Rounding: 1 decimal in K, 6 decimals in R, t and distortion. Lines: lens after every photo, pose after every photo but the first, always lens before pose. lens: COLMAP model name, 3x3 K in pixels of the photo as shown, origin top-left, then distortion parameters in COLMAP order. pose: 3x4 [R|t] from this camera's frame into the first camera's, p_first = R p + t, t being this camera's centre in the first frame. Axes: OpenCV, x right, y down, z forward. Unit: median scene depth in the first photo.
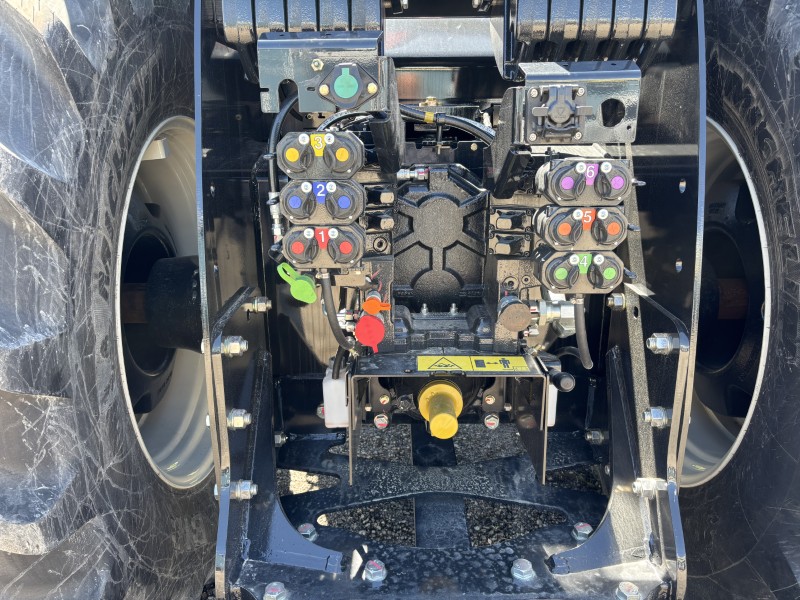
lens RADIAL K [[599.8, 0, 400.0], [0, 599.8, 300.0], [0, 0, 1]] dist [-0.002567, -0.003579]
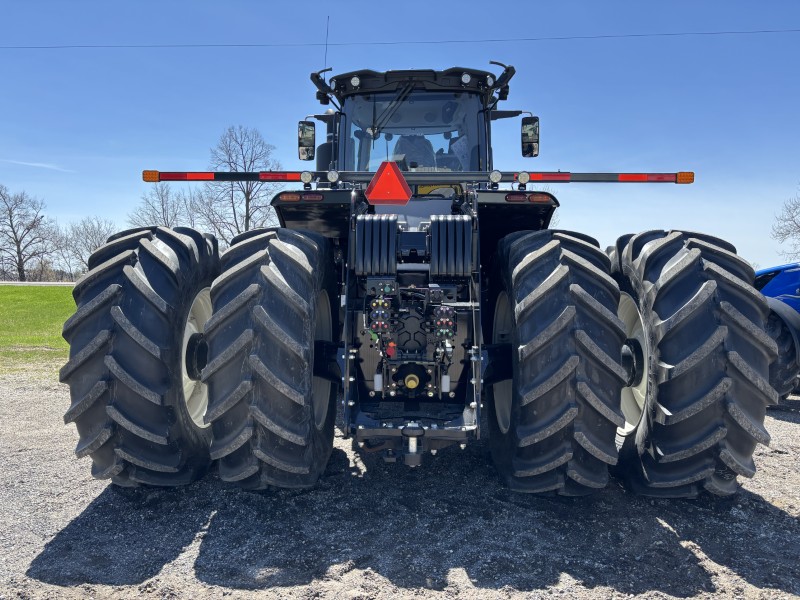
lens RADIAL K [[599.8, 0, 400.0], [0, 599.8, 300.0], [0, 0, 1]] dist [-0.002567, -0.003579]
pose [[0.999613, 0.018586, -0.020704, 0.072815], [-0.022894, 0.972332, -0.232480, 0.564496], [0.015810, 0.232864, 0.972381, -2.490628]]
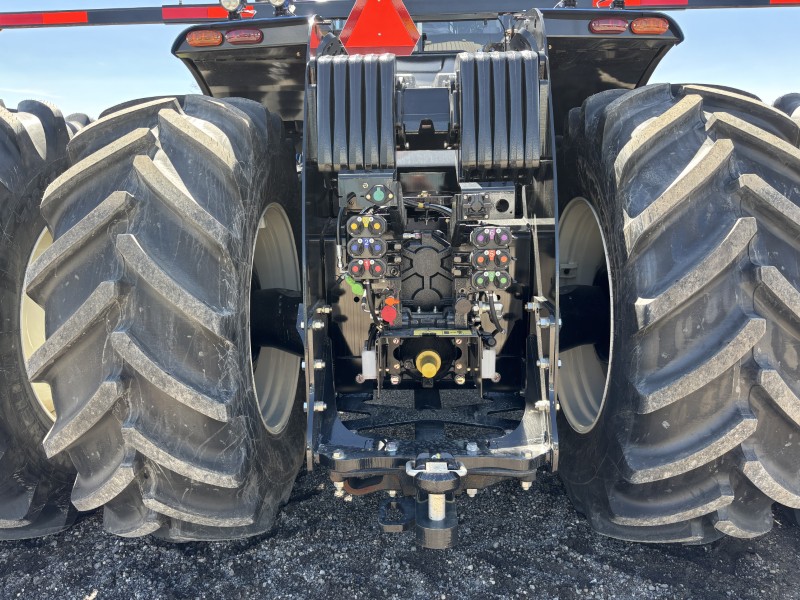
lens RADIAL K [[596.2, 0, 400.0], [0, 596.2, 300.0], [0, 0, 1]] dist [0.037674, -0.001566]
pose [[0.999678, -0.003637, -0.025111, 0.033183], [0.000900, 0.994136, -0.108138, 0.205573], [0.025358, 0.108080, 0.993819, -0.890385]]
